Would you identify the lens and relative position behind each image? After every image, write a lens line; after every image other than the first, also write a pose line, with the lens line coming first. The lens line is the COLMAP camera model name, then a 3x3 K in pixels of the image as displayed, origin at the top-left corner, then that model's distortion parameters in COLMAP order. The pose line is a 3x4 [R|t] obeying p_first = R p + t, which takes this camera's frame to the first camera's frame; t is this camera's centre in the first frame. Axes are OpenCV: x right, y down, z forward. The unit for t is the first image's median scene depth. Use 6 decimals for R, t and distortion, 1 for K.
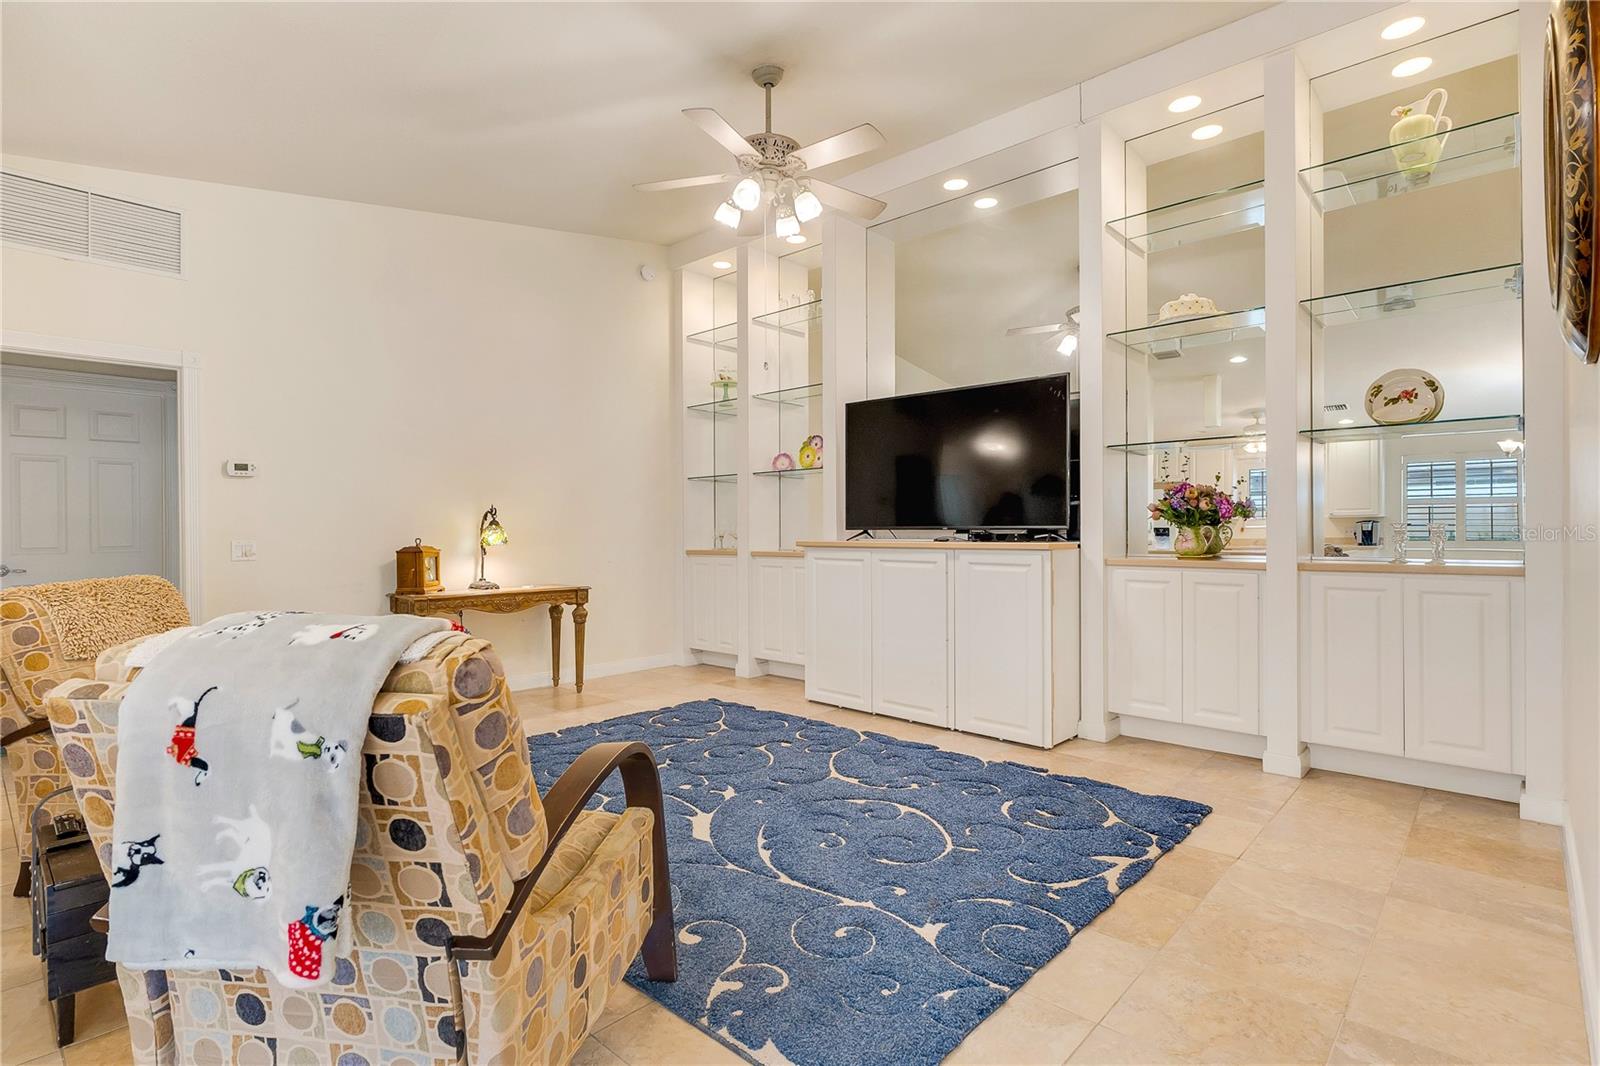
lens RADIAL K [[769.5, 0, 800.0], [0, 769.5, 533.0], [0, 0, 1]] dist [0.000832, -0.000124]
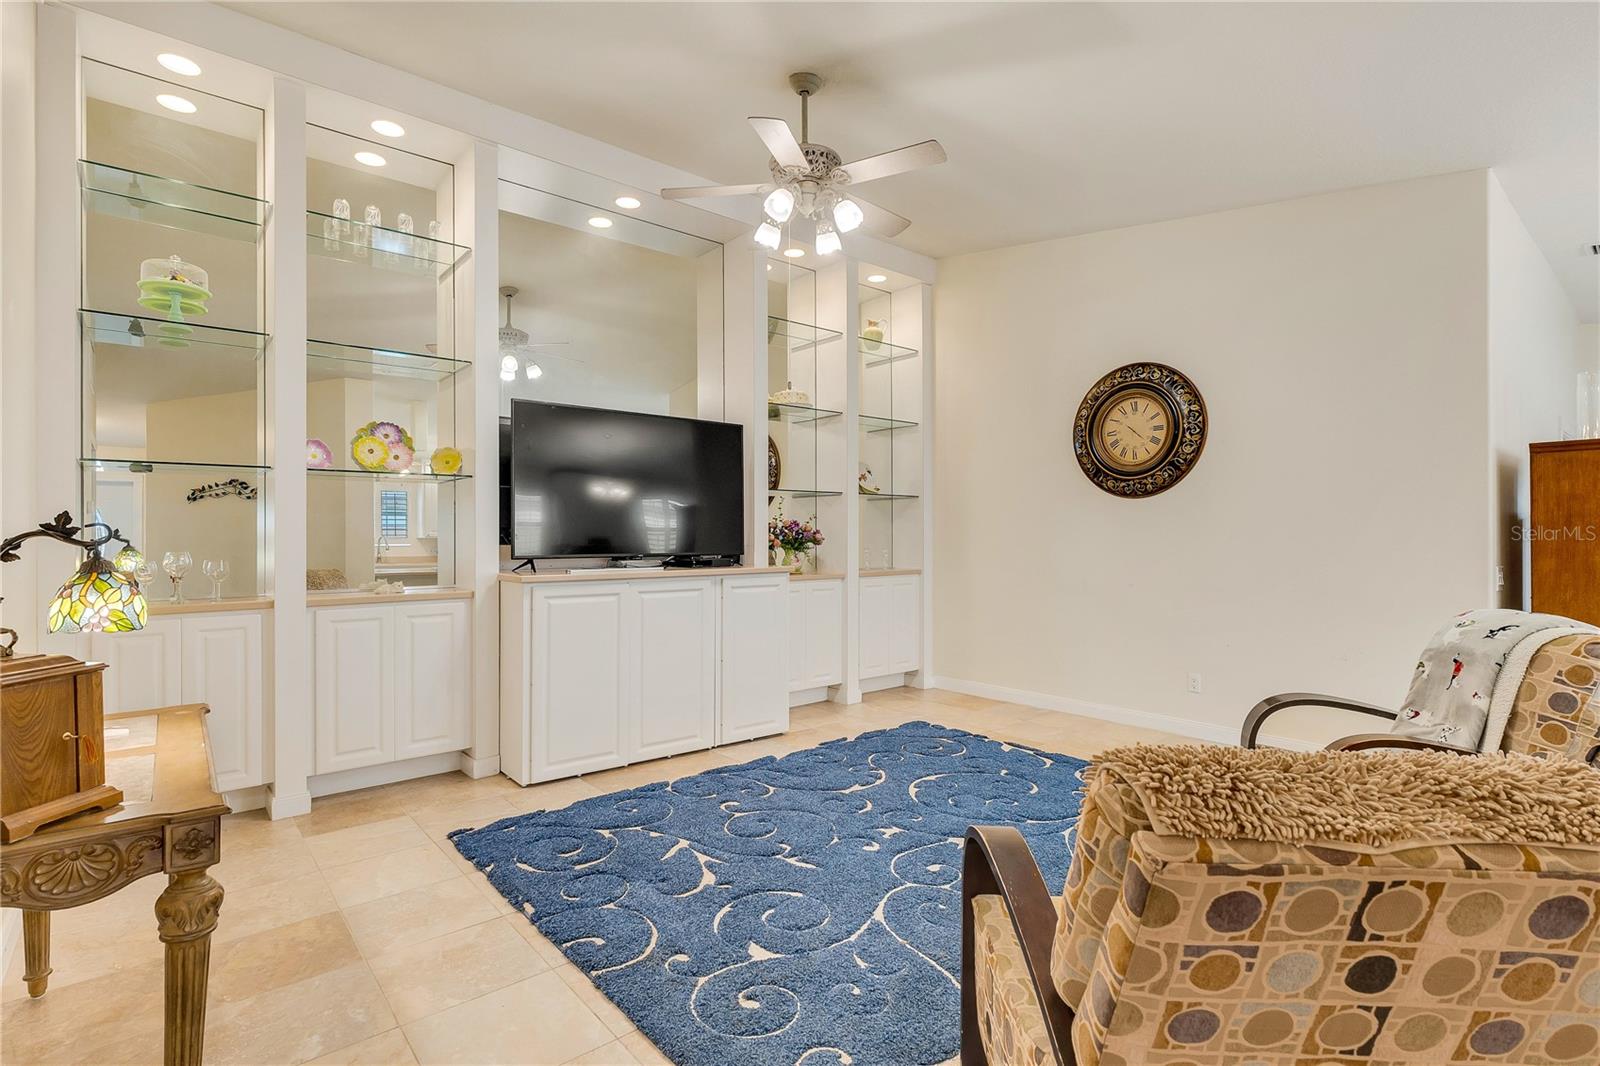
lens RADIAL K [[769.5, 0, 800.0], [0, 769.5, 533.0], [0, 0, 1]] dist [0.000832, -0.000124]
pose [[0.151040, 0.016558, 0.988389, -0.905168], [0.027965, 0.999388, -0.021015, -0.005657], [-0.988132, 0.030814, 0.150484, 0.832067]]
